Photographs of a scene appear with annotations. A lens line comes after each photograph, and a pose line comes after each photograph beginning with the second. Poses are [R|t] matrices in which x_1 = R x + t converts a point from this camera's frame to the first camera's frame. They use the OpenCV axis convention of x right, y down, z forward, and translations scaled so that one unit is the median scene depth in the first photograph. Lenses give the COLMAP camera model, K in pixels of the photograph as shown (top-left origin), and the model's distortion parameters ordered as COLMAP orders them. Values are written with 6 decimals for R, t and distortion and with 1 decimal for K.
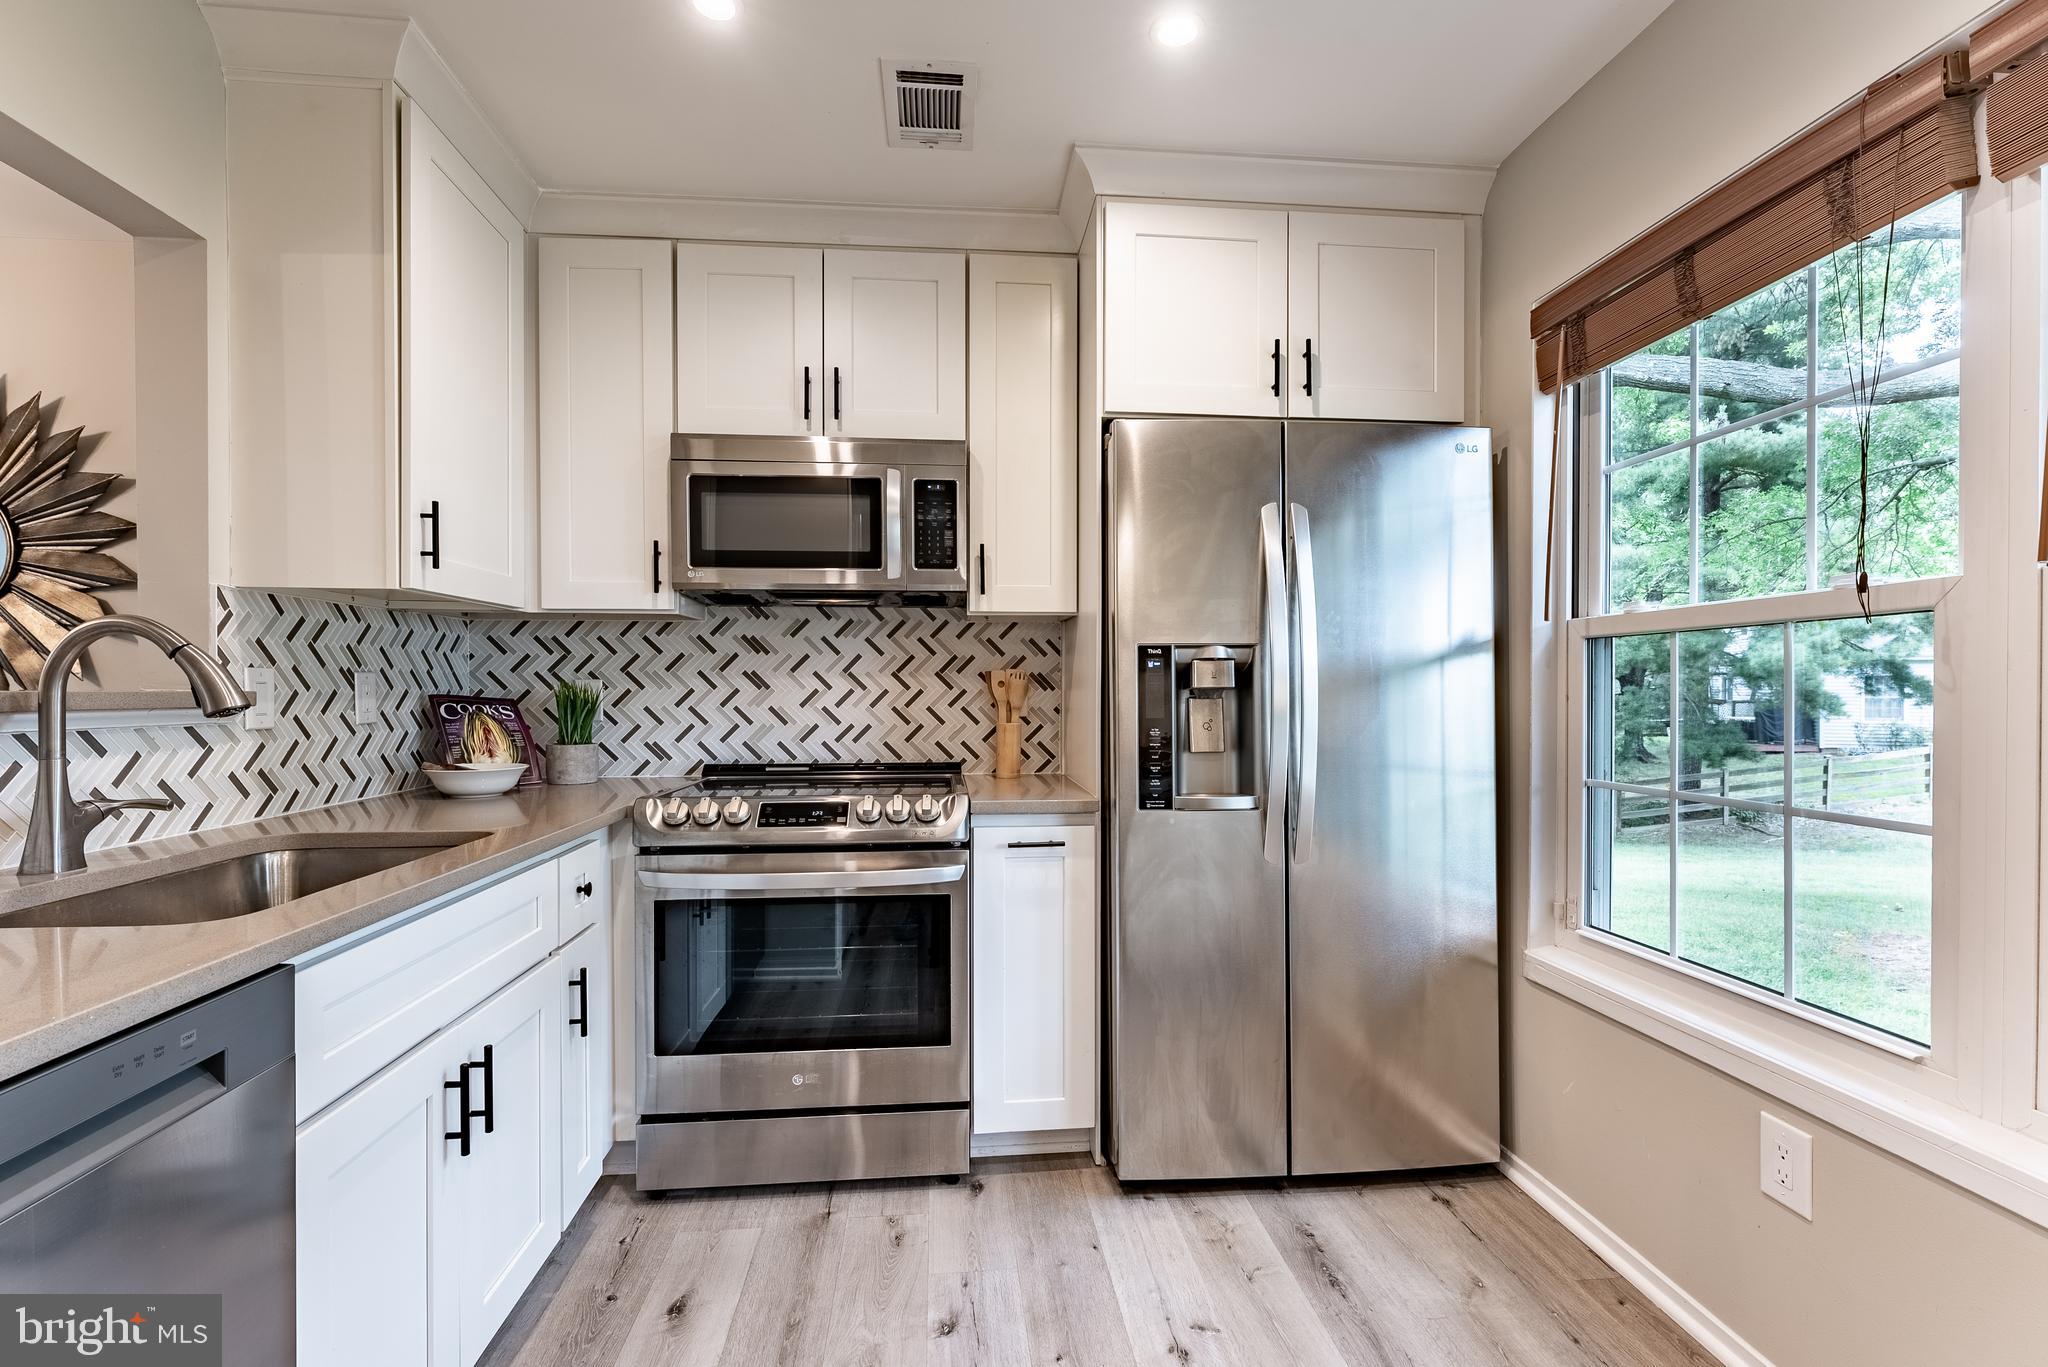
lens RADIAL K [[921.3, 0, 1025.3], [0, 921.3, 703.1], [0, 0, 1]] dist [-0.000728, -0.000611]
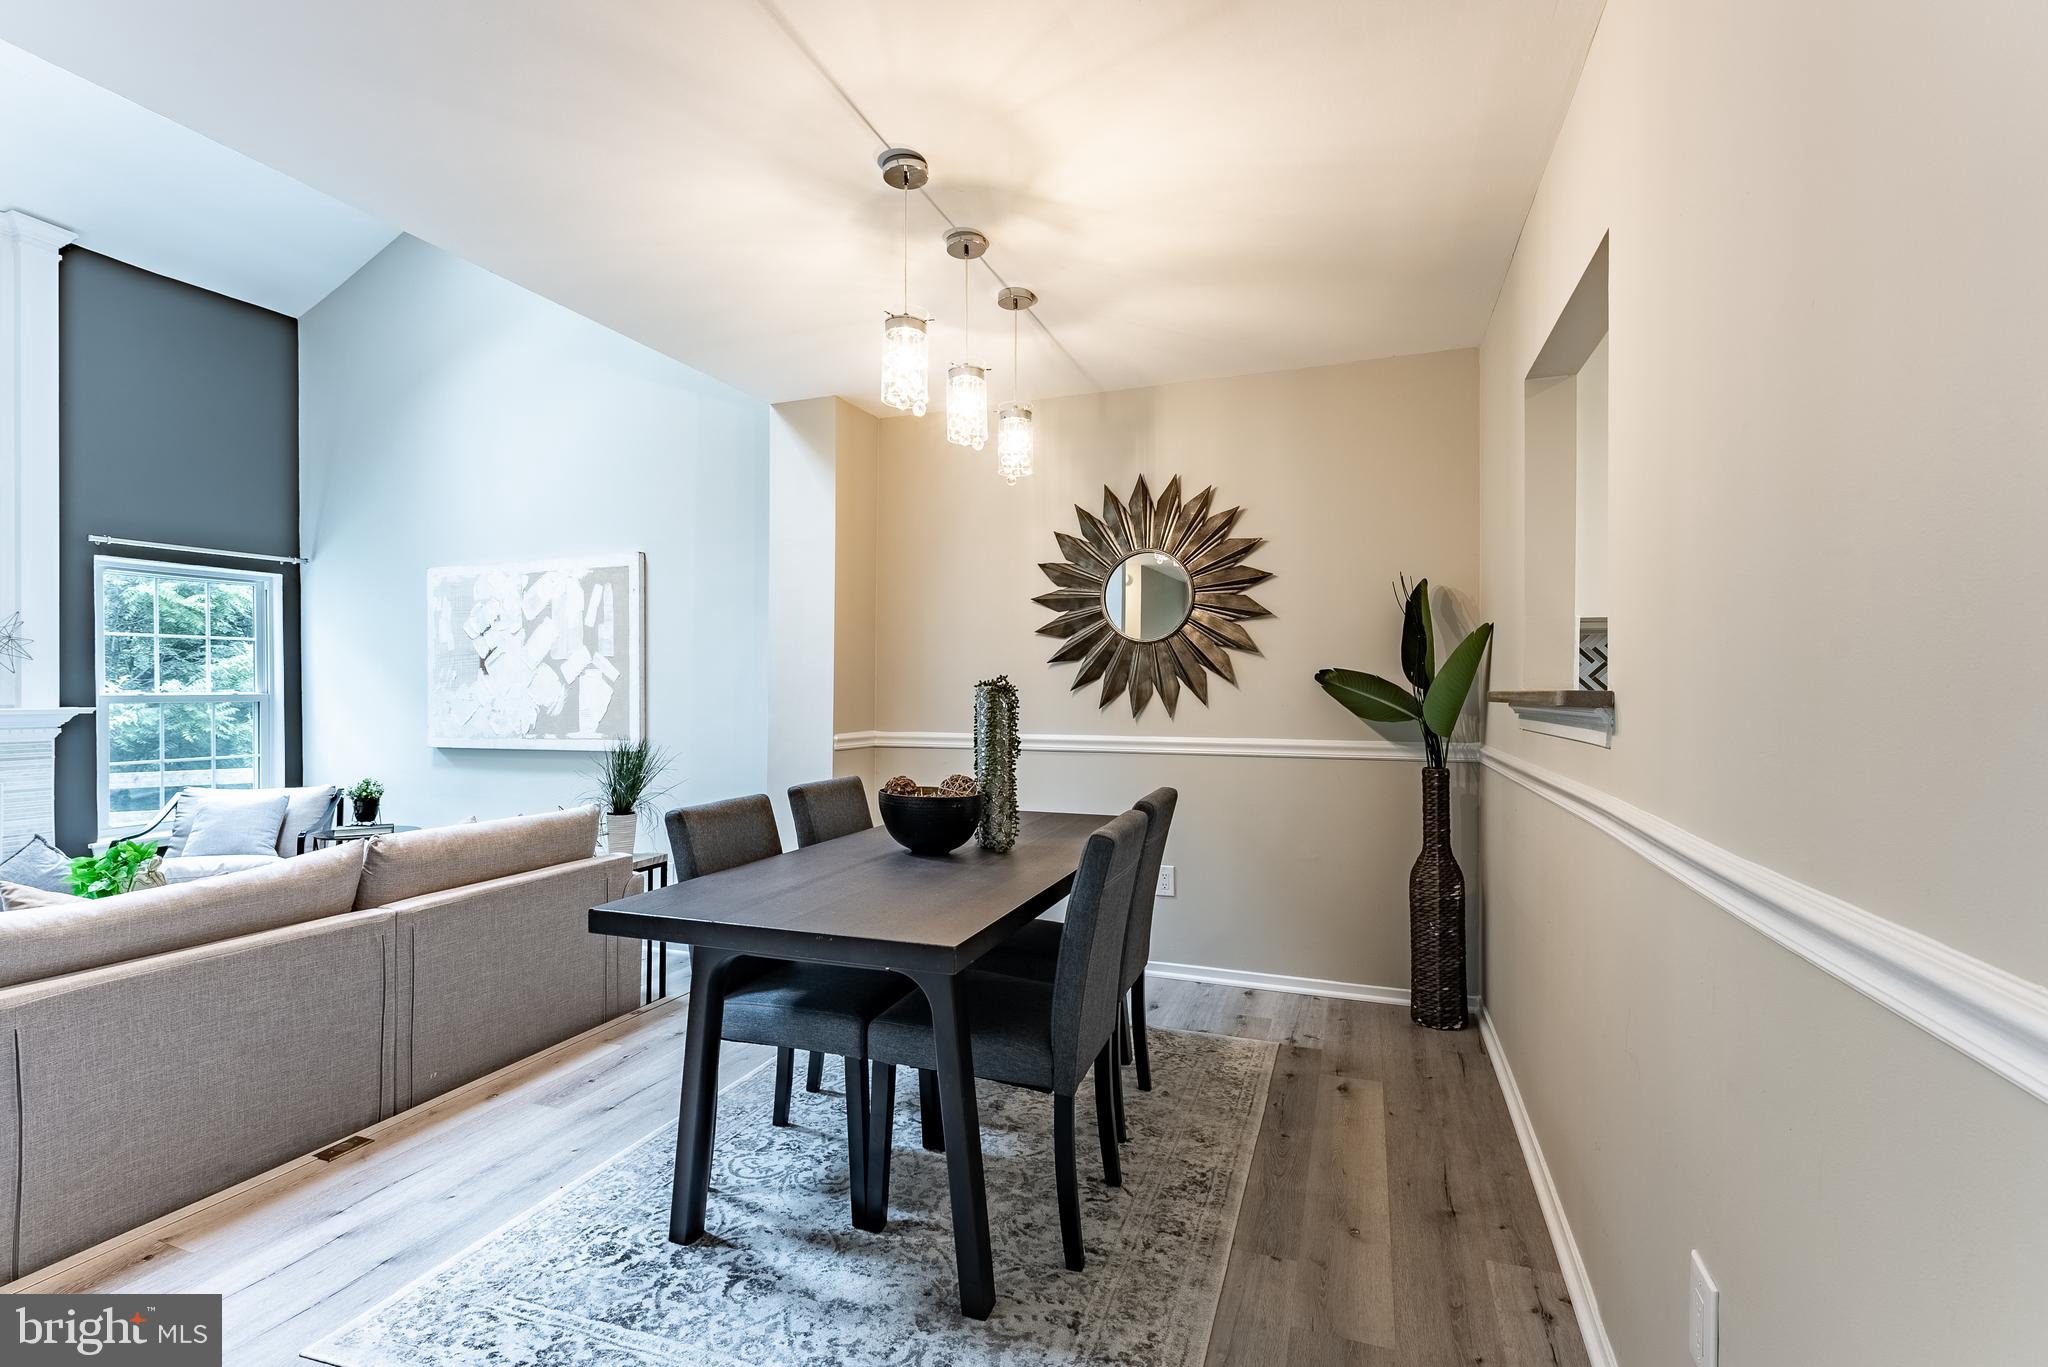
lens RADIAL K [[921.0, 0, 970.7], [0, 921.0, 687.7], [0, 0, 1]] dist [-0.000690, 0.000279]
pose [[0.893057, 0.003533, -0.449930, -0.842126], [-0.012059, 0.999798, -0.016085, 0.010950], [0.449782, 0.019791, 0.892919, -0.525691]]
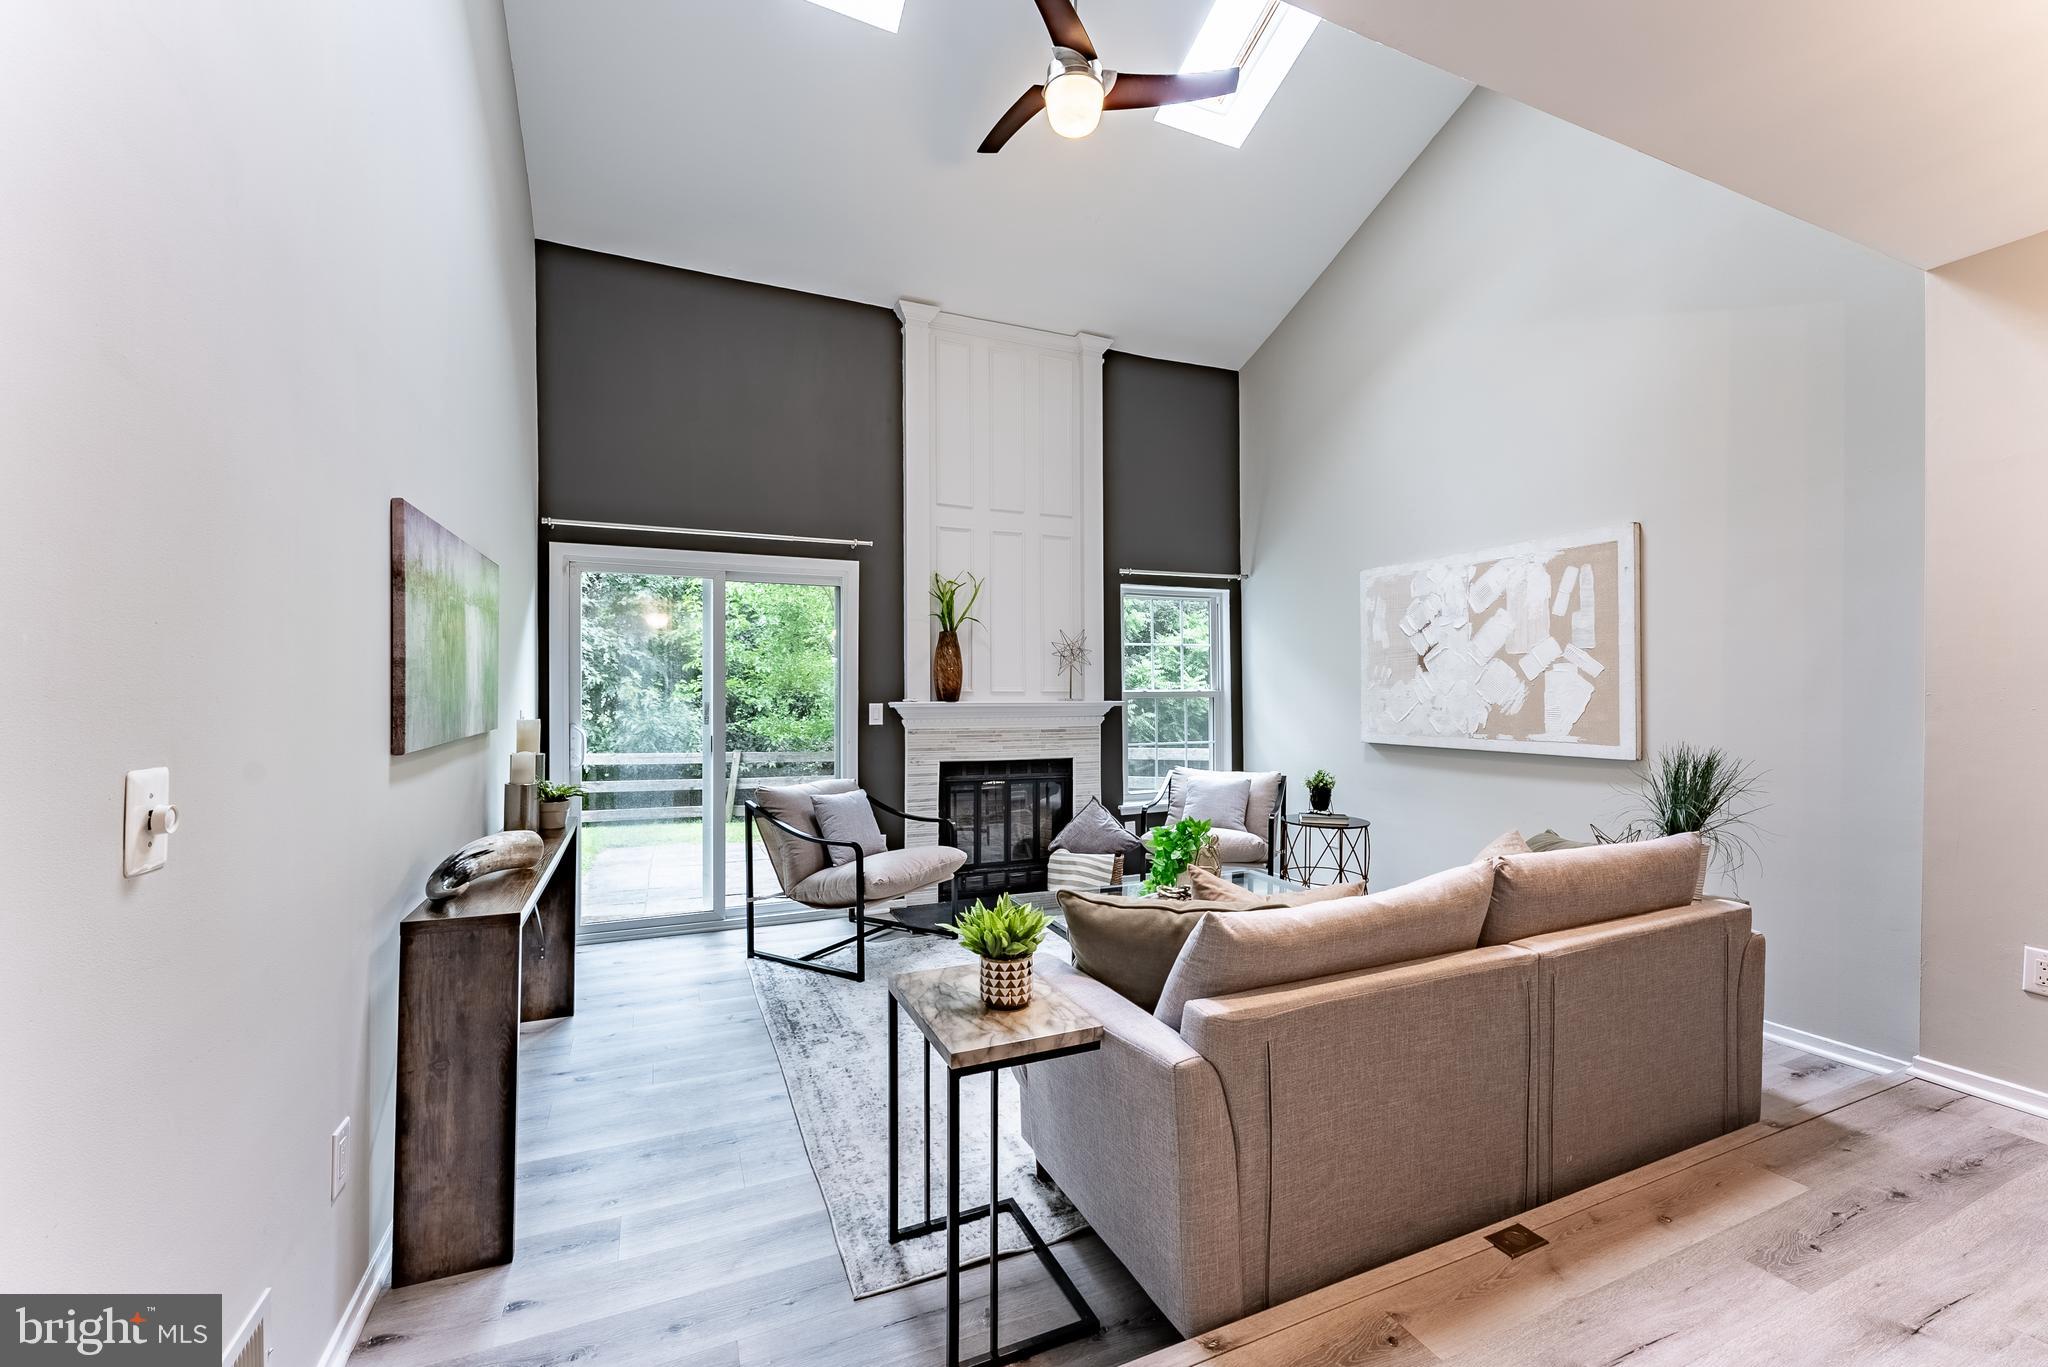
lens RADIAL K [[821.5, 0, 1031.2], [0, 821.5, 680.9], [0, 0, 1]] dist [-0.000398, -0.000132]
pose [[0.323755, -0.003726, -0.946133, -1.376560], [-0.016174, 0.999824, -0.009472, 0.014488], [0.946003, 0.018369, 0.323638, -0.594840]]
